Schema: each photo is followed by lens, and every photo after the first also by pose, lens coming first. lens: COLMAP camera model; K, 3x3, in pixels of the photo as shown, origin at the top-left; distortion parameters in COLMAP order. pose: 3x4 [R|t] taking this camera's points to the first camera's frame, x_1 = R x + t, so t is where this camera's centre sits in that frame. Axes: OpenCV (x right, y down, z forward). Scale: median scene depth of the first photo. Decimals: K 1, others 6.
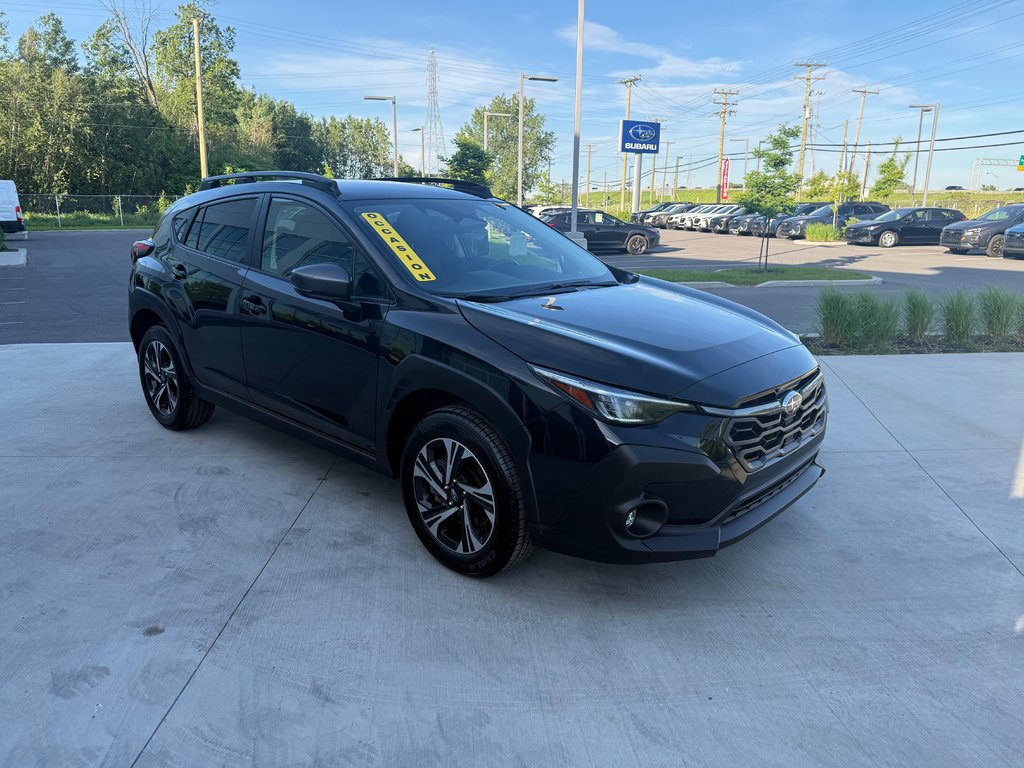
lens RADIAL K [[725.5, 0, 507.7], [0, 725.5, 386.1], [0, 0, 1]] dist [0.004724, -0.012481]
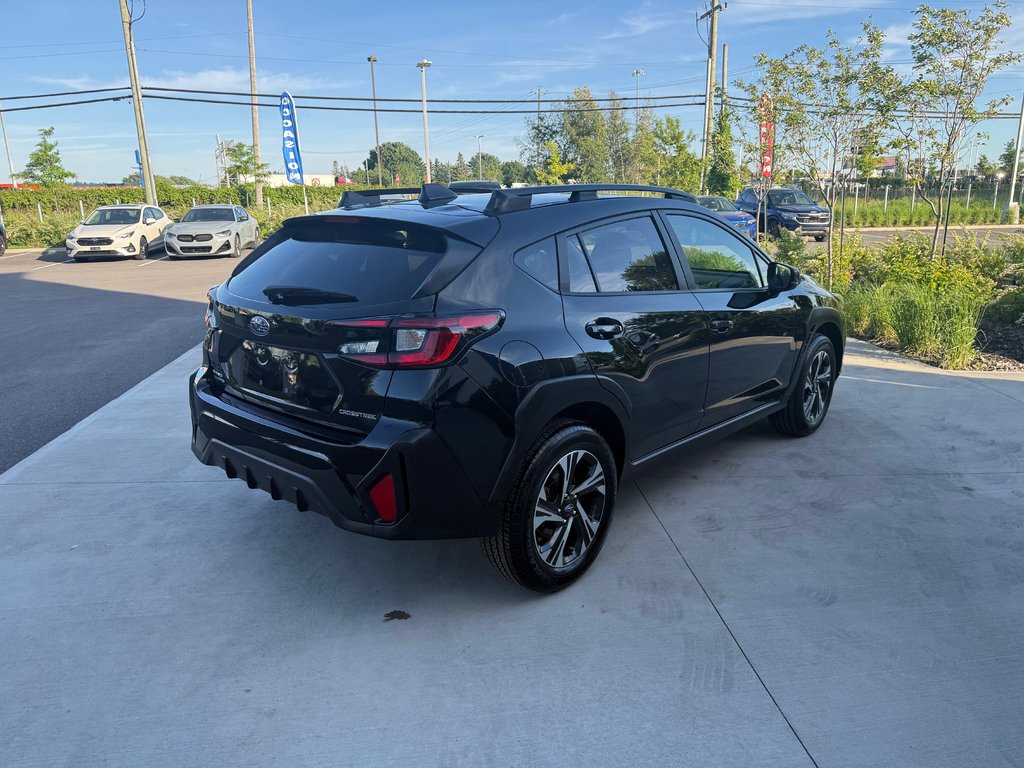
lens RADIAL K [[720.1, 0, 517.1], [0, 720.1, 383.4], [0, 0, 1]] dist [0.039241, -0.051294]
pose [[-0.016581, -0.248983, 0.968366, -1.281927], [0.247798, 0.937261, 0.245229, -0.334786], [-0.968670, 0.244025, 0.046157, 1.201643]]
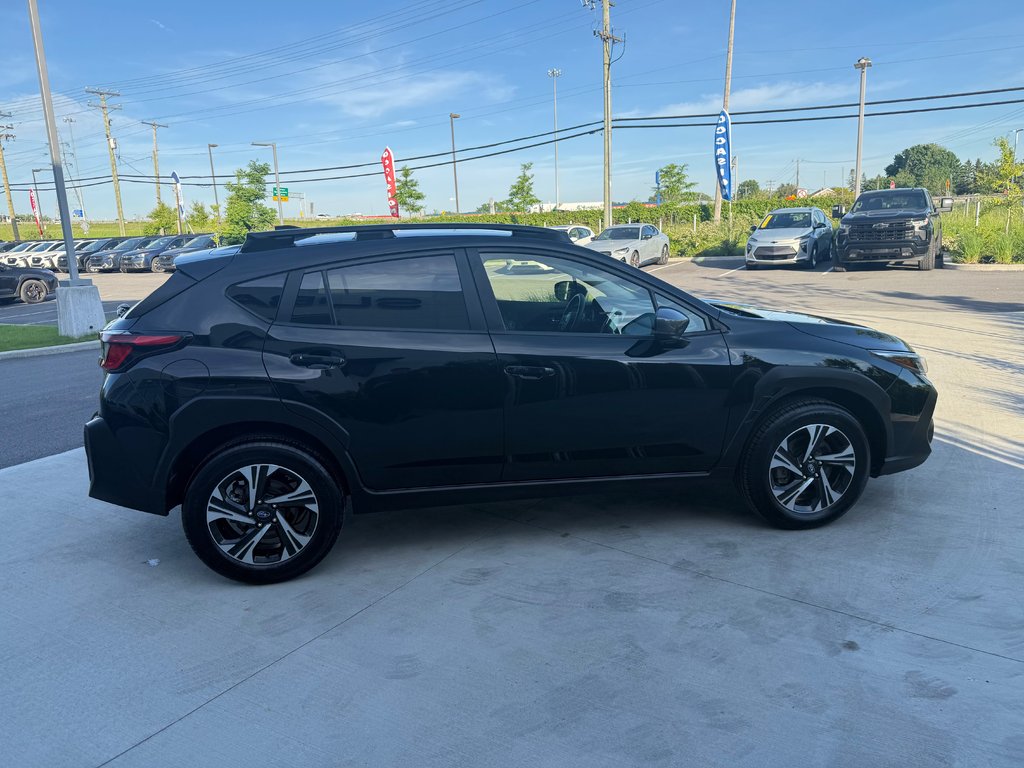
lens RADIAL K [[725.5, 0, 507.7], [0, 725.5, 386.1], [0, 0, 1]] dist [0.004724, -0.012481]
pose [[0.613299, -0.195963, 0.765156, -1.029914], [0.225313, 0.971889, 0.068313, -0.152597], [-0.757033, 0.130503, 0.640211, 0.423389]]
